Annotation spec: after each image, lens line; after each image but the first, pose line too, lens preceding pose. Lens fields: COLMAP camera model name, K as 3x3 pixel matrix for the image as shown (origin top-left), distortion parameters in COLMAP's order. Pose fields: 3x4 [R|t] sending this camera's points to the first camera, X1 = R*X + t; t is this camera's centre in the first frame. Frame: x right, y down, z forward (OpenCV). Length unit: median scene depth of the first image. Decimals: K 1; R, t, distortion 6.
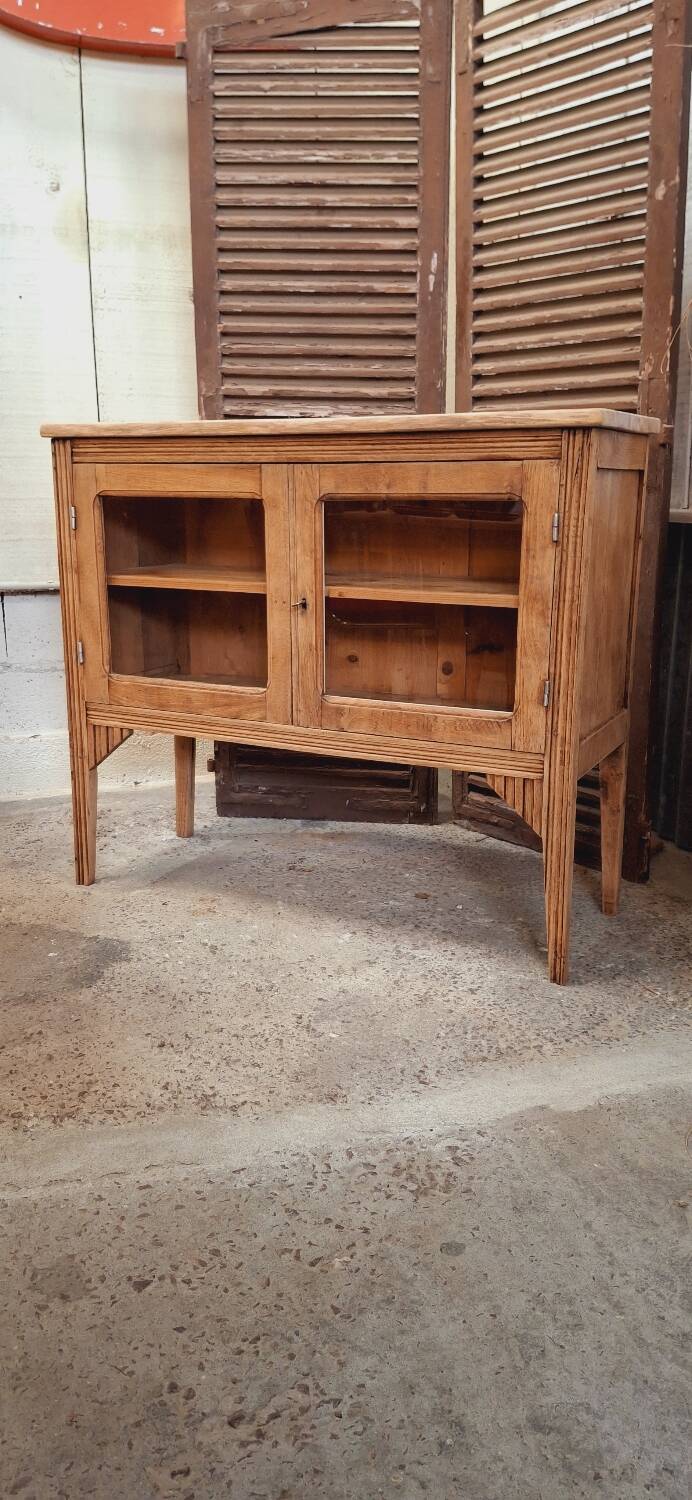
lens RADIAL K [[1111.7, 0, 341.4], [0, 1111.7, 736.2], [0, 0, 1]] dist [0.098775, -0.195212]
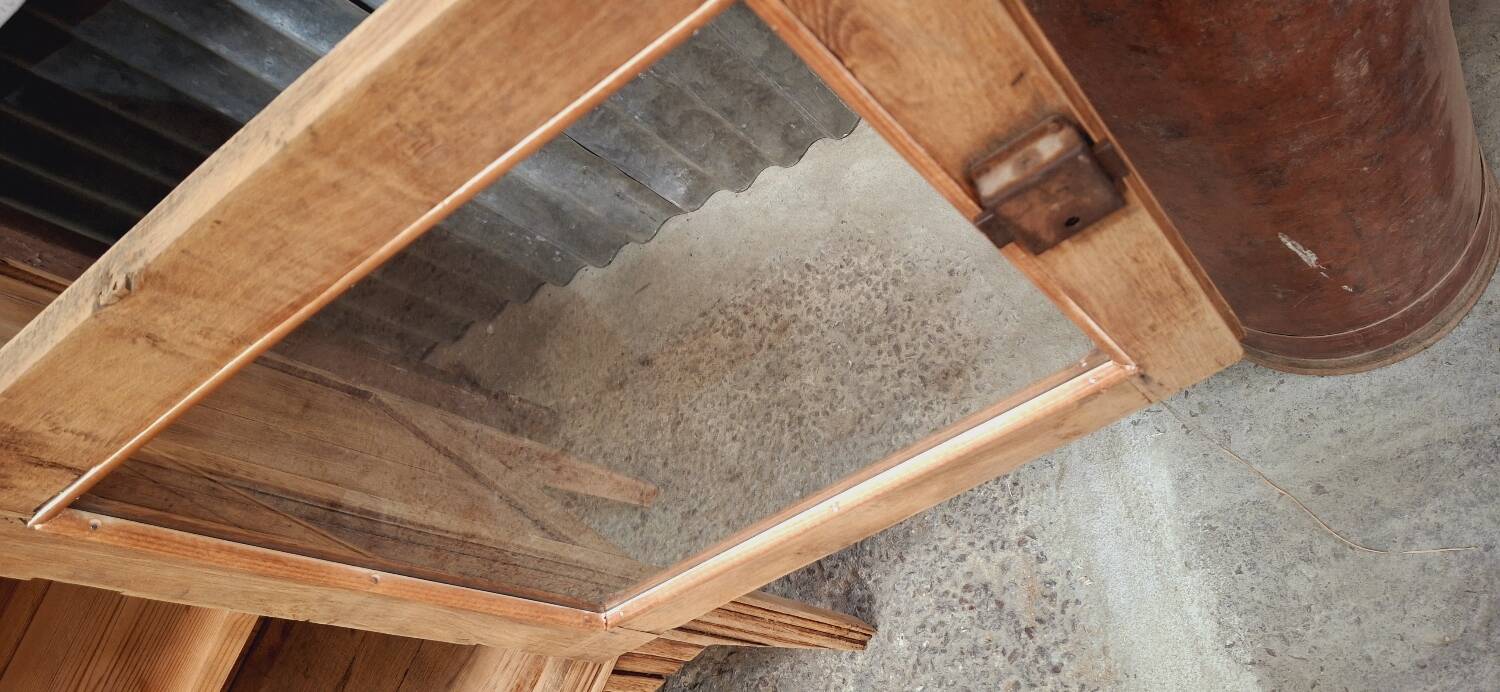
lens RADIAL K [[1115.2, 0, 754.5], [0, 1115.2, 352.5], [0, 0, 1]] dist [0.074402, -0.148870]
pose [[0.080335, -0.943972, 0.320100, 0.134556], [0.736677, 0.272557, 0.618885, -0.221321], [-0.671456, 0.186092, 0.717298, 0.558595]]
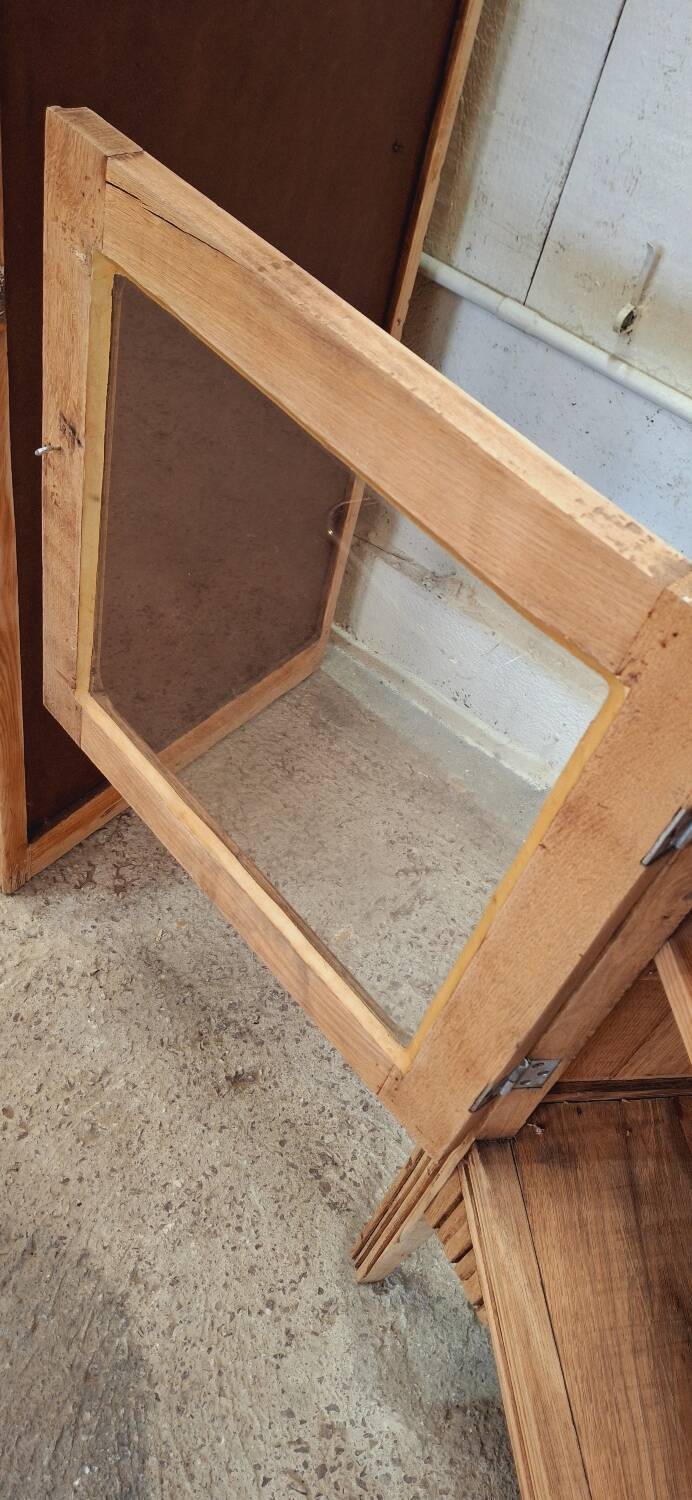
lens RADIAL K [[1115.2, 0, 335.6], [0, 1115.2, 735.5], [0, 0, 1]] dist [0.074402, -0.148870]
pose [[0.562960, 0.683033, -0.465341, -0.201799], [-0.369473, 0.711629, 0.597556, -0.339929], [0.739301, -0.164469, 0.652981, 0.865169]]
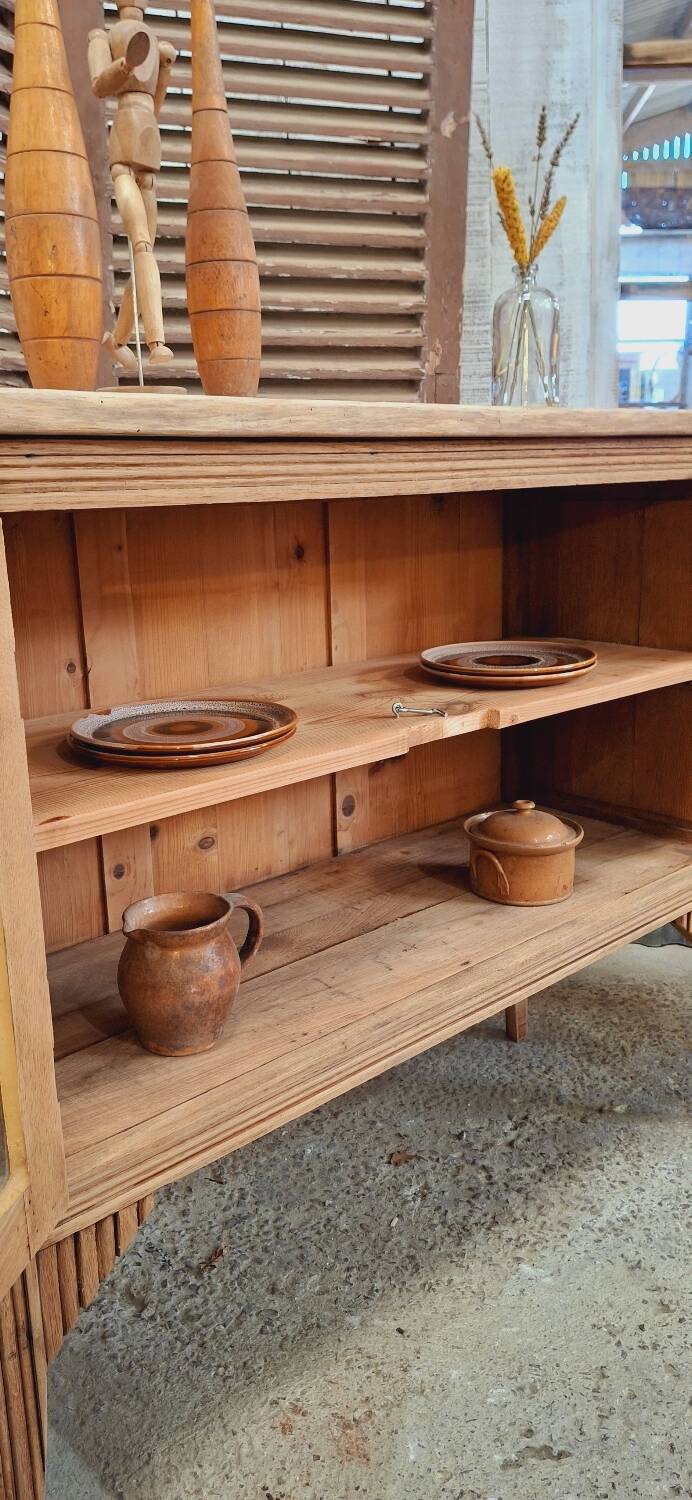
lens RADIAL K [[1125.7, 0, 352.3], [0, 1125.7, 749.2], [0, 0, 1]] dist [0.055272, -0.118565]
pose [[0.332718, -0.235667, 0.913104, -0.543799], [0.236559, 0.958168, 0.161100, -0.221228], [-0.912874, 0.162402, 0.374549, 0.848938]]
